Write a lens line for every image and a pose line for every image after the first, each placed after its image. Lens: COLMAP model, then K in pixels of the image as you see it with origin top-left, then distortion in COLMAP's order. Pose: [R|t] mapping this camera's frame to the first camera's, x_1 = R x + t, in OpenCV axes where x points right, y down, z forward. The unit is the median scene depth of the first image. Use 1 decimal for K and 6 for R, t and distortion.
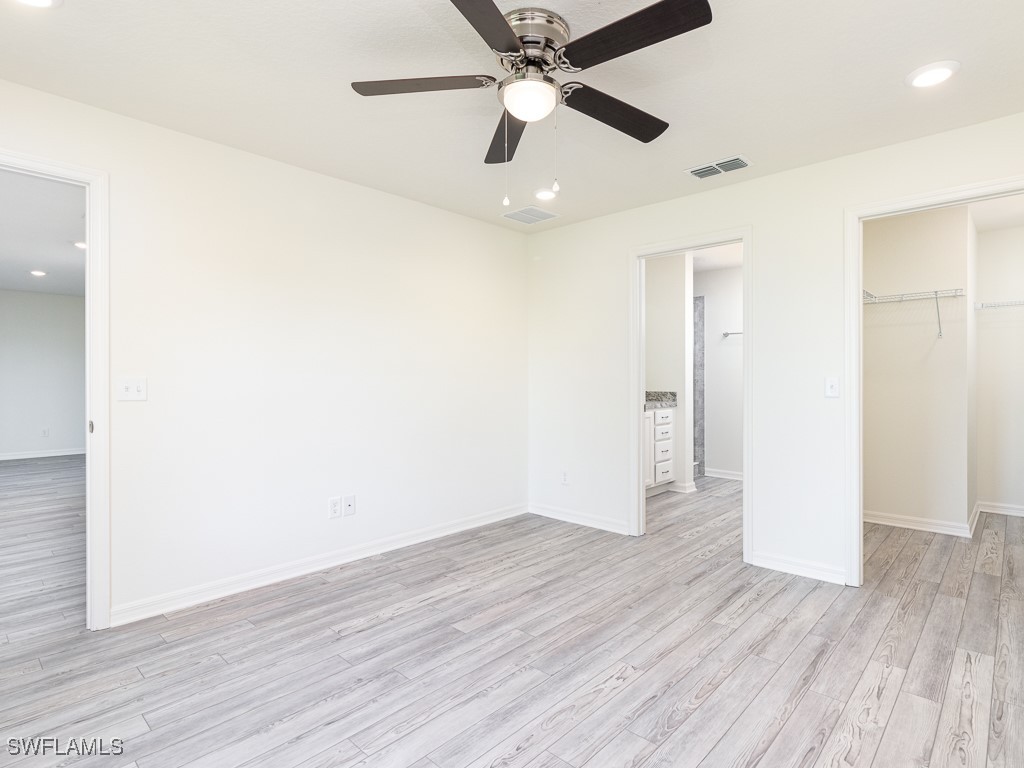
lens RADIAL K [[529.8, 0, 507.8], [0, 529.8, 374.7], [0, 0, 1]] dist [-0.002611, -0.000310]
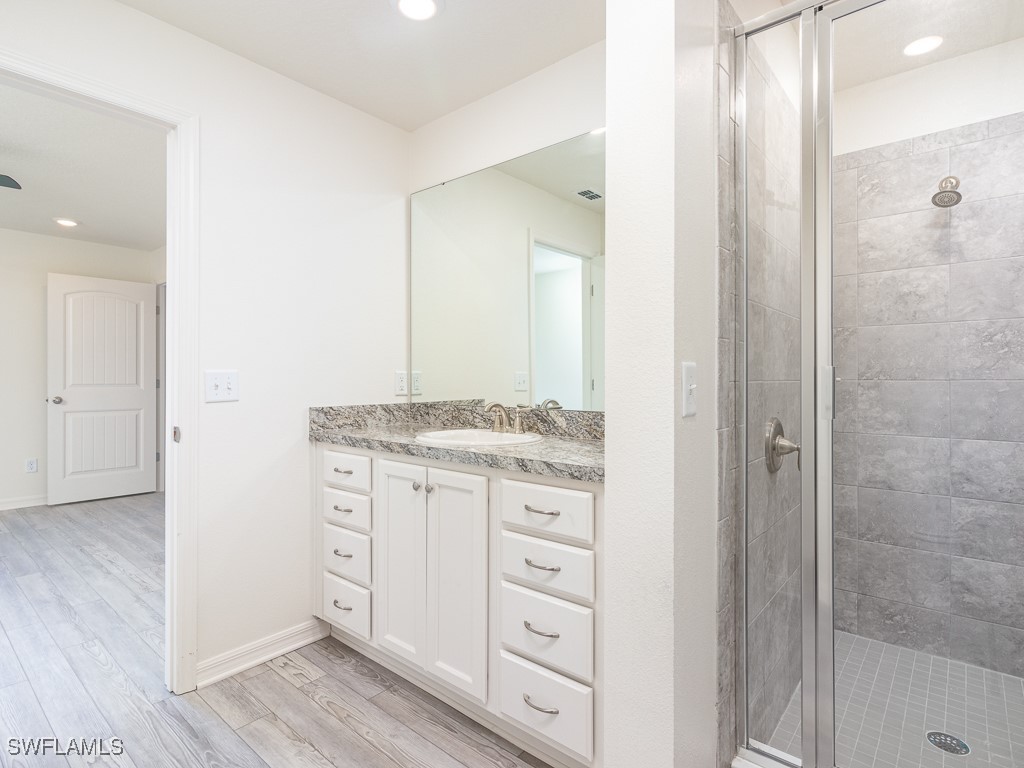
lens RADIAL K [[529.8, 0, 507.8], [0, 529.8, 374.7], [0, 0, 1]] dist [-0.002611, -0.000310]
pose [[0.069902, -0.001444, -0.997553, 0.954220], [0.003665, 0.999993, -0.001191, 0.014801], [0.997547, -0.003573, 0.069907, 1.595667]]
